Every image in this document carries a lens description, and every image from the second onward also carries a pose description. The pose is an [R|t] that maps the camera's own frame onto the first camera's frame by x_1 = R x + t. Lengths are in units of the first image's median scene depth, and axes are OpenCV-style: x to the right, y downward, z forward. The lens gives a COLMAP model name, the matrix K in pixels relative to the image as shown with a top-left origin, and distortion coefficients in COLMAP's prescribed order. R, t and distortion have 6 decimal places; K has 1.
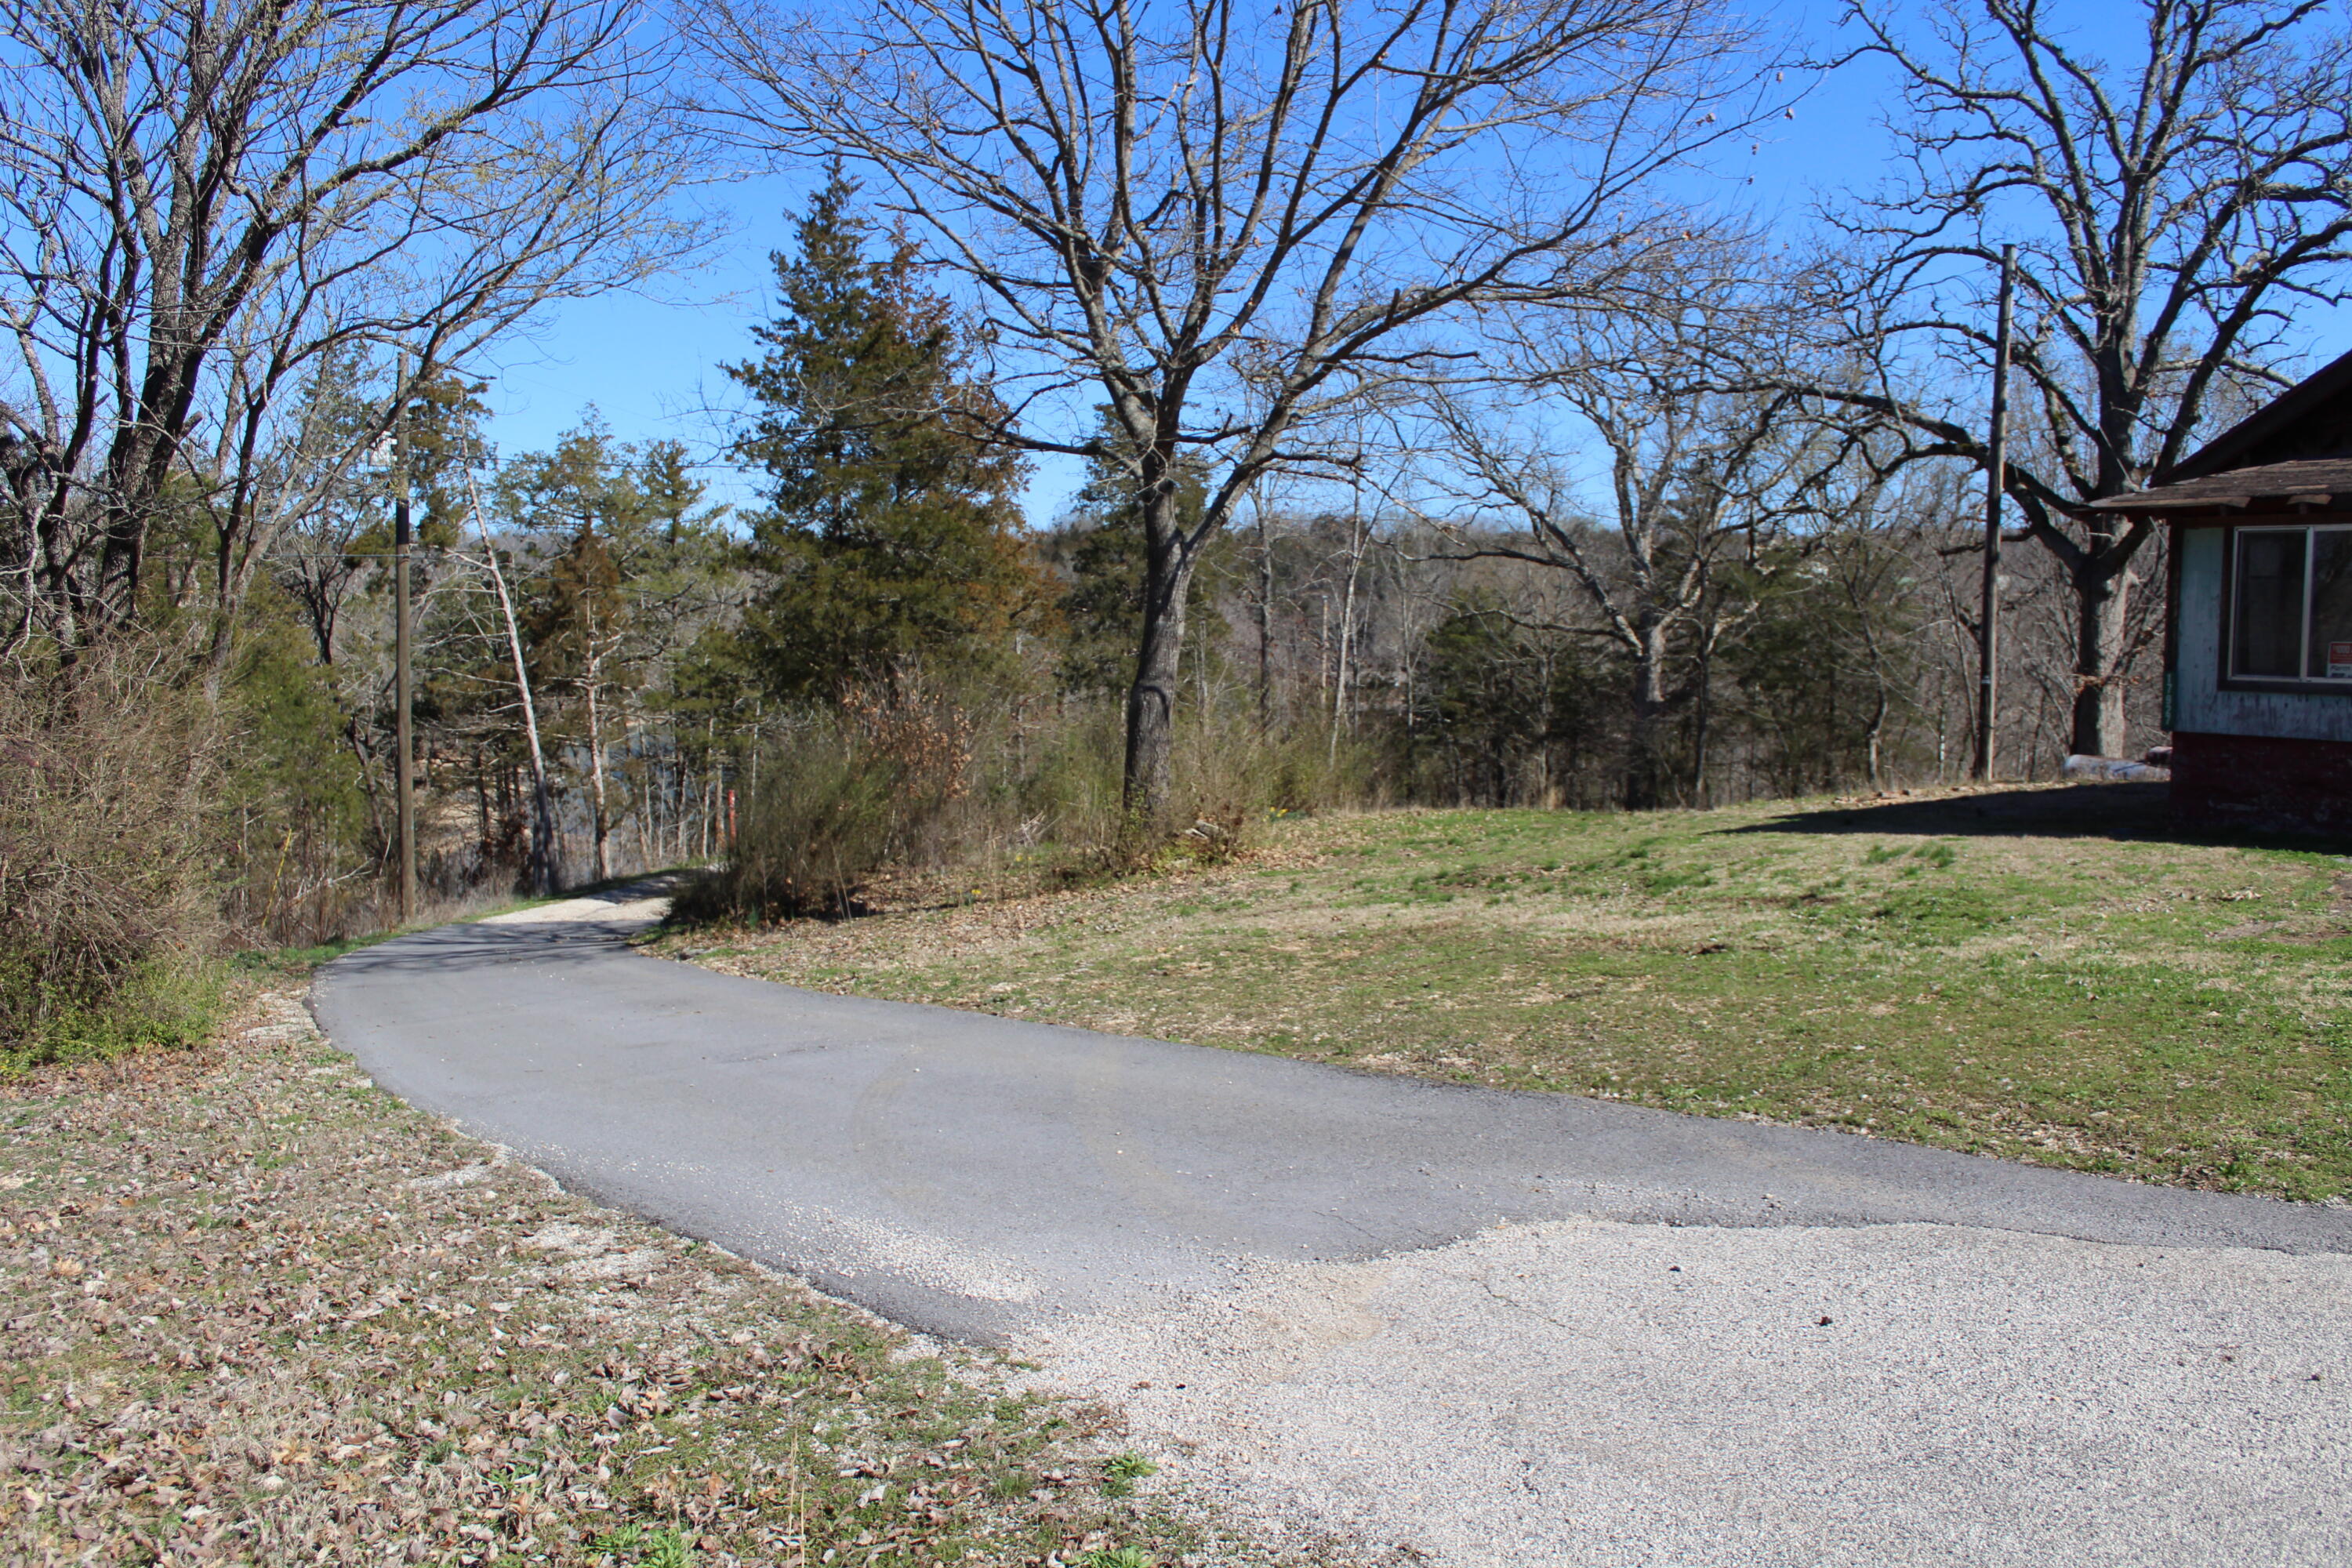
lens RADIAL K [[1940.8, 0, 1186.2], [0, 1940.8, 802.9], [0, 0, 1]] dist [-0.159568, 0.122344]
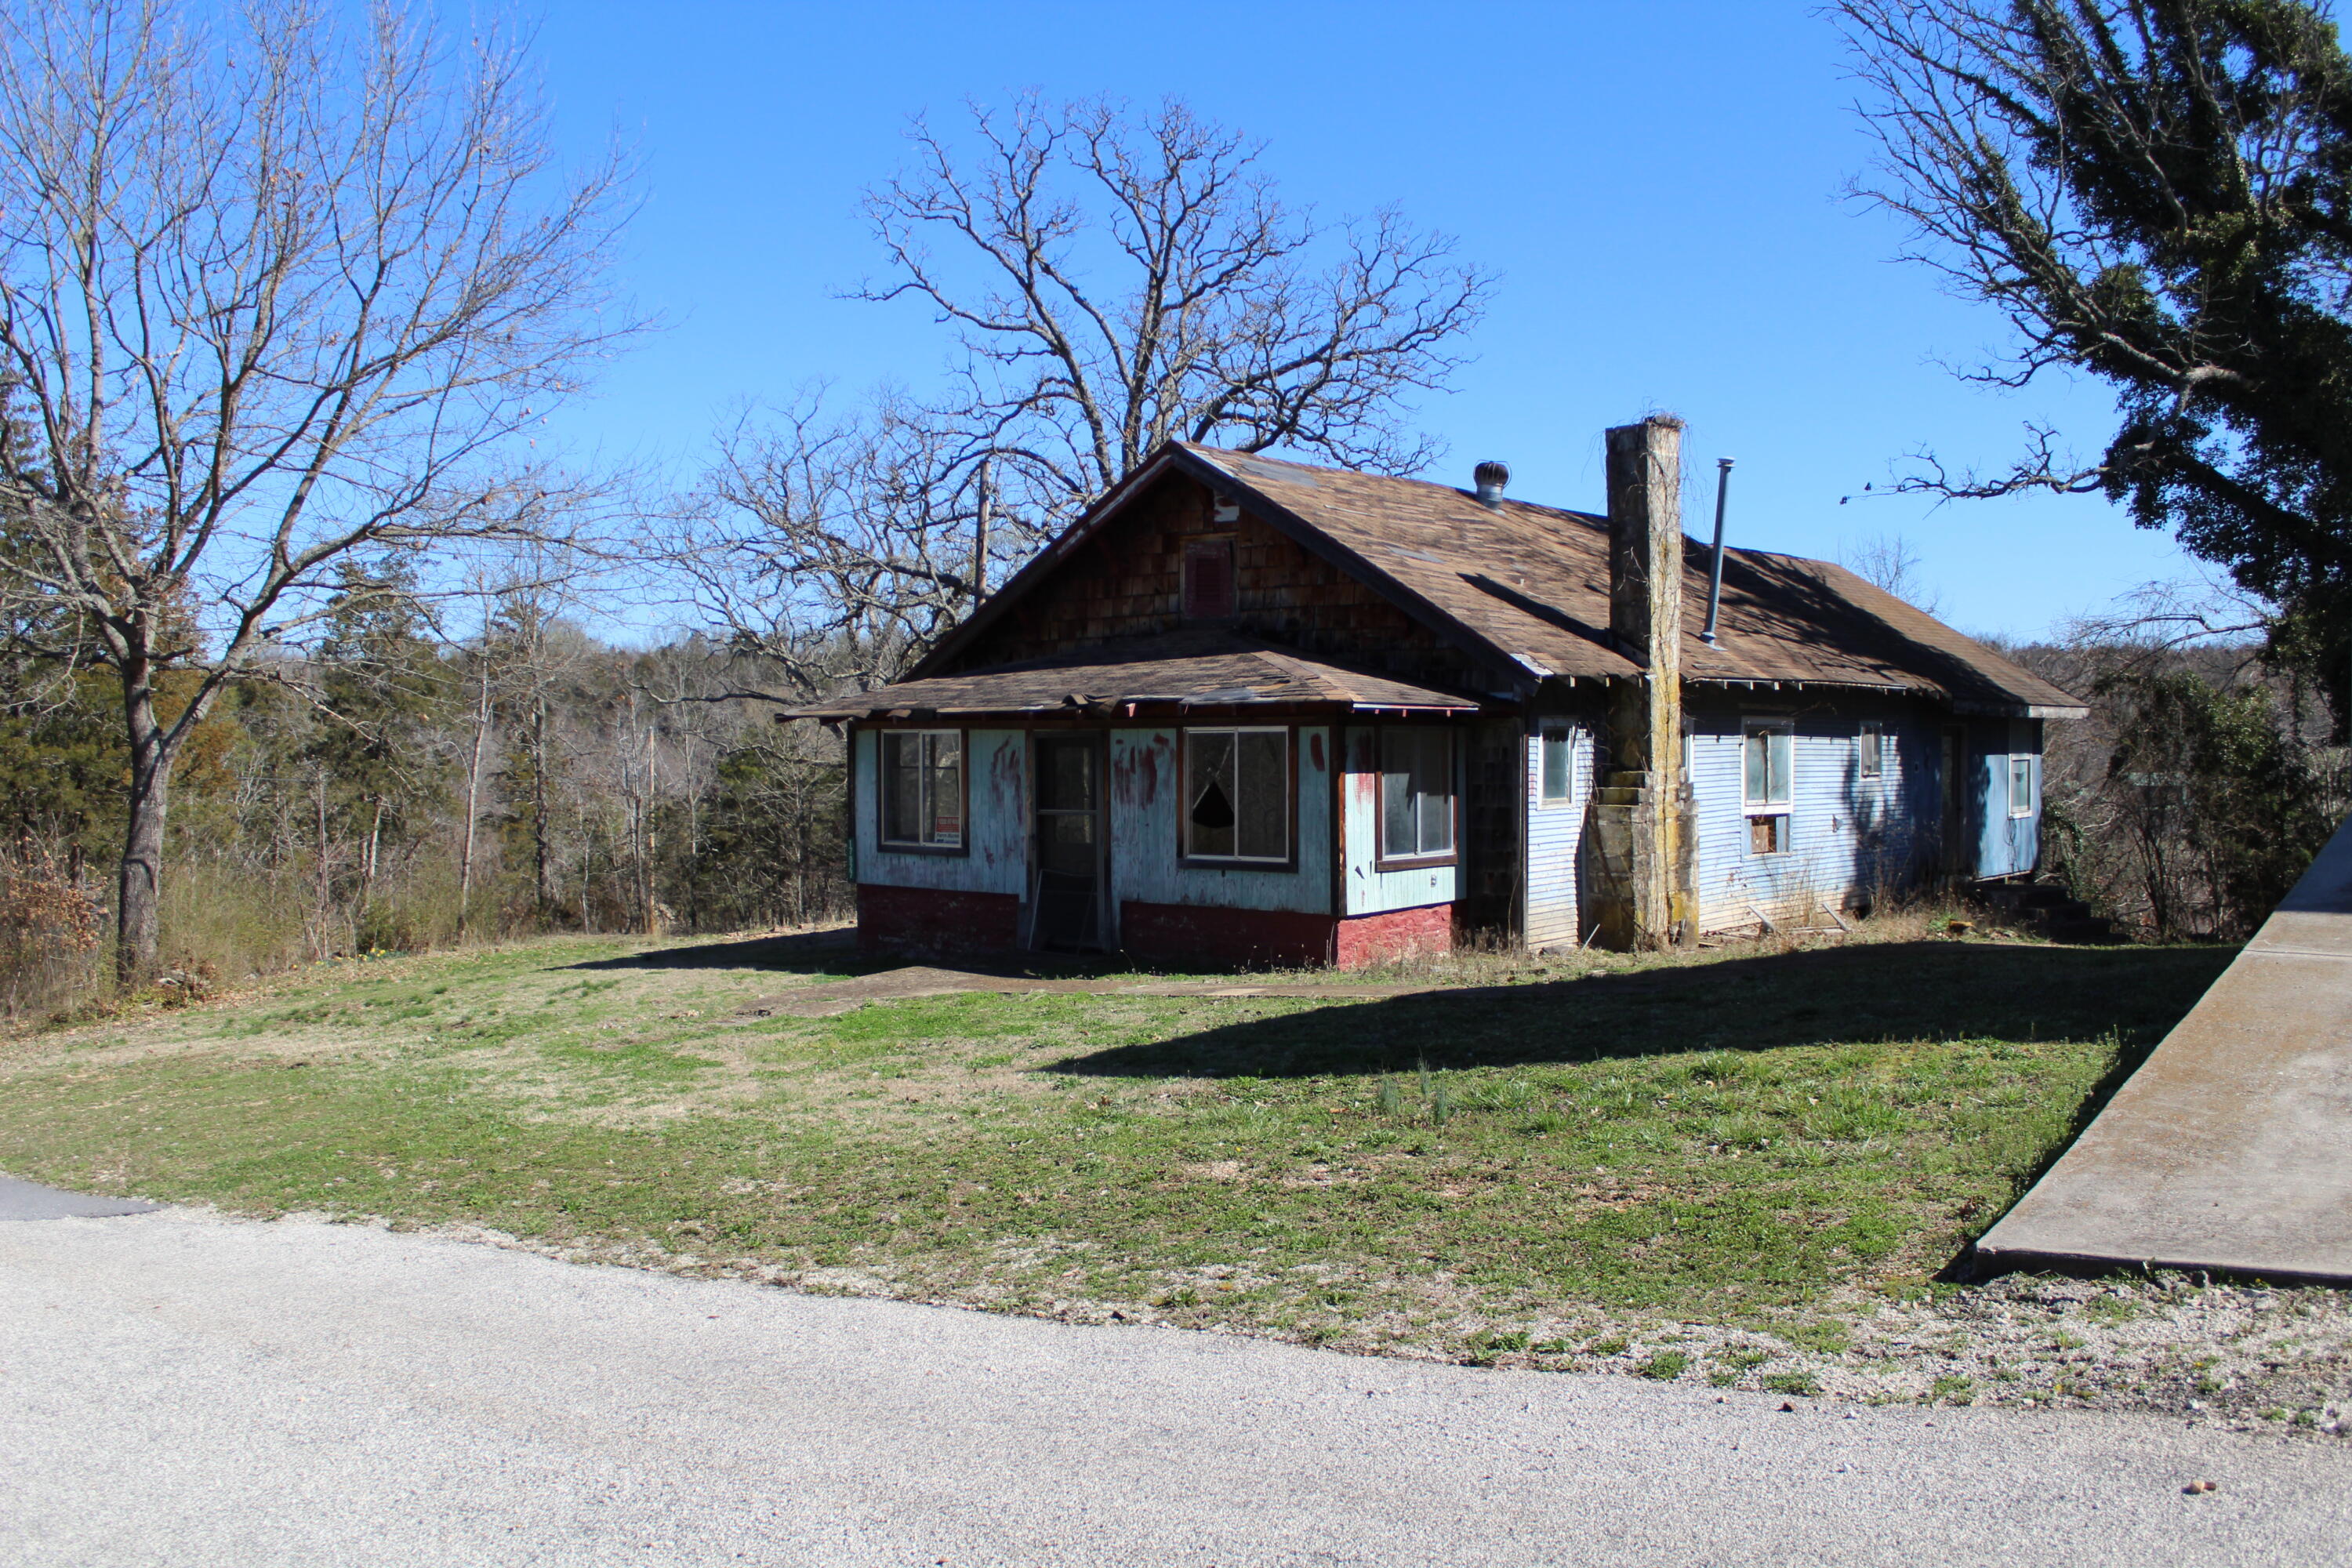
lens RADIAL K [[1940.8, 0, 1186.2], [0, 1940.8, 802.9], [0, 0, 1]] dist [-0.159568, 0.122344]
pose [[0.962752, -0.020225, 0.269629, 0.322819], [0.035183, 0.998091, -0.050756, -0.014643], [-0.268088, 0.058352, 0.961626, -0.311864]]
